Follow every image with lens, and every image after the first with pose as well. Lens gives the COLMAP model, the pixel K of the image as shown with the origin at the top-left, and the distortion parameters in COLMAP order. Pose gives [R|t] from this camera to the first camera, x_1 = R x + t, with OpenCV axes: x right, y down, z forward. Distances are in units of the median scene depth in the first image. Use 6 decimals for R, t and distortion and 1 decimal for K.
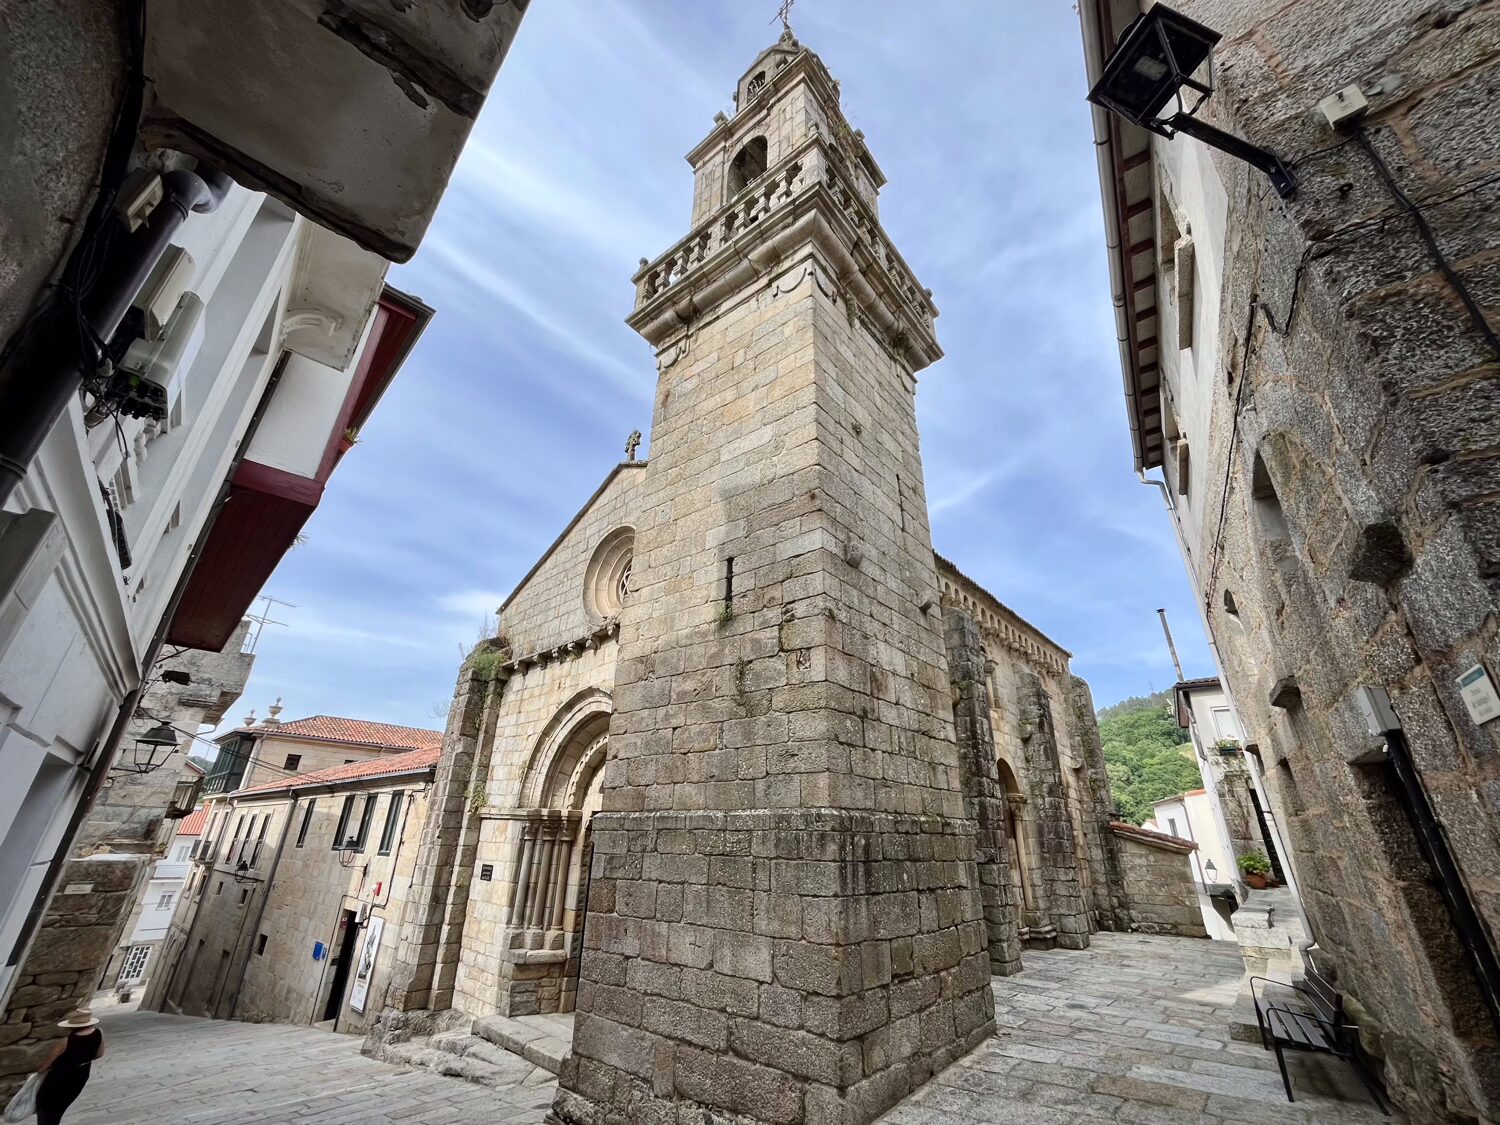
lens RADIAL K [[603.3, 0, 751.4], [0, 603.3, 561.3], [0, 0, 1]] dist [-0.000236, -0.000148]
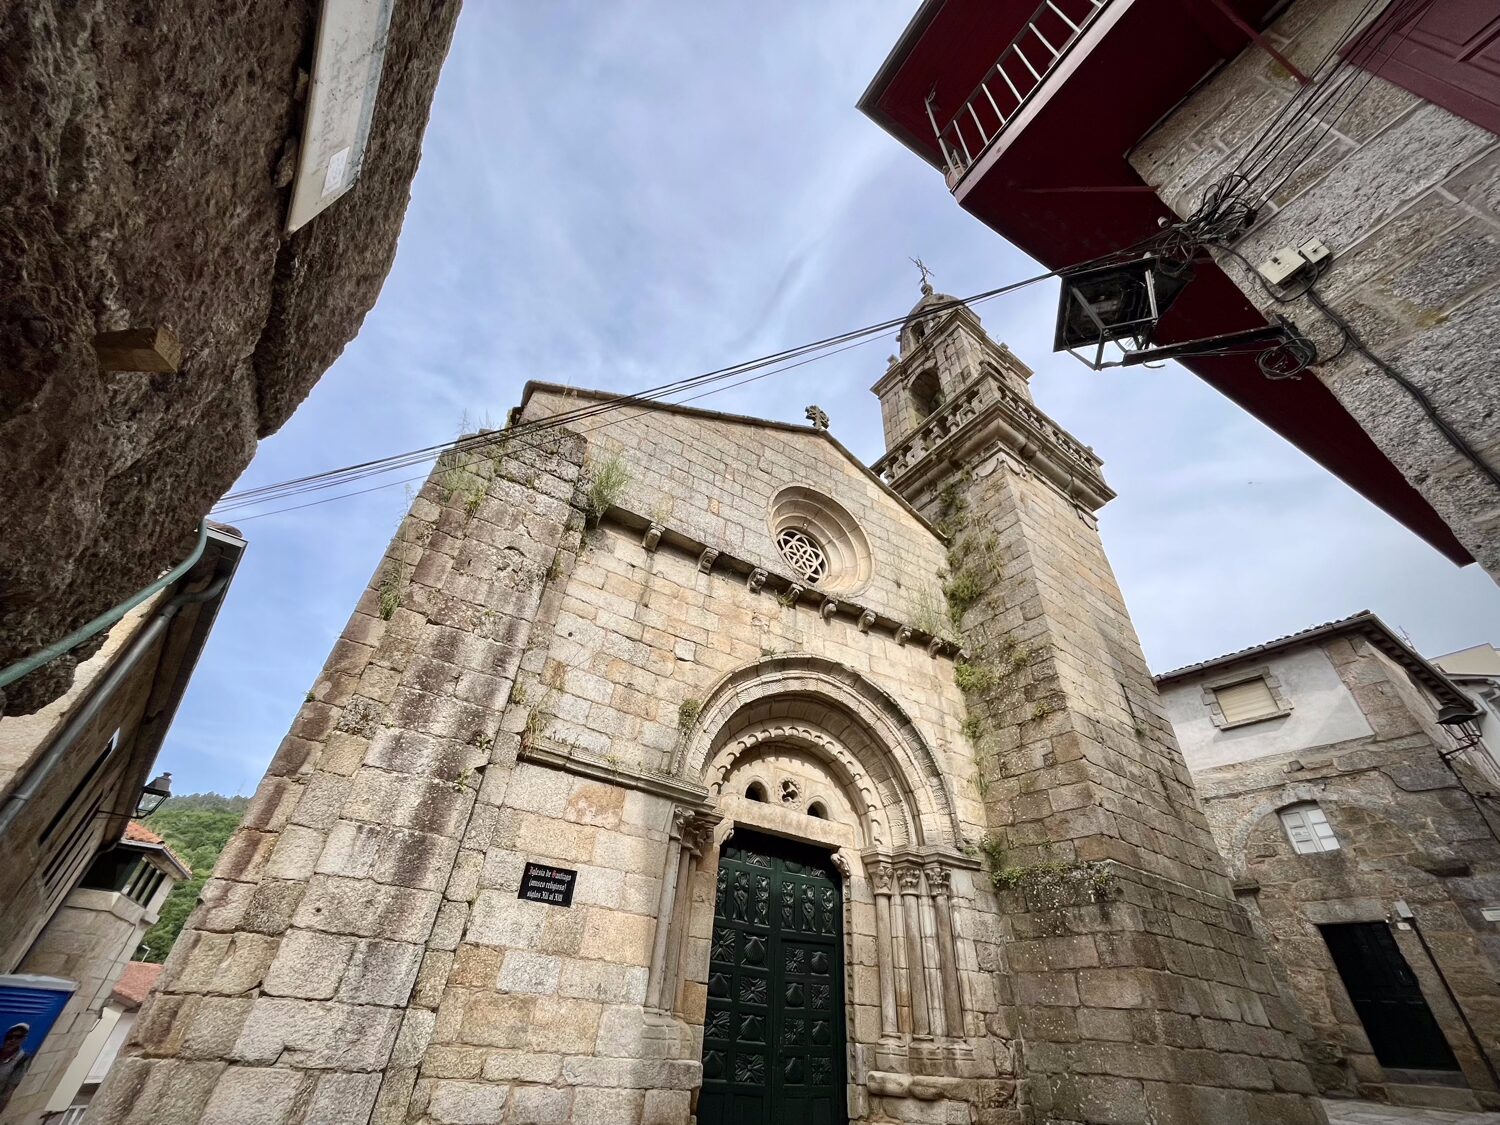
lens RADIAL K [[603.3, 0, 753.4], [0, 603.3, 561.1], [0, 0, 1]] dist [-0.000236, -0.000148]
pose [[0.270372, 0.596604, 0.755621, -0.902377], [-0.454015, 0.771112, -0.446382, 0.473378], [-0.848982, -0.222374, 0.479354, 0.727614]]
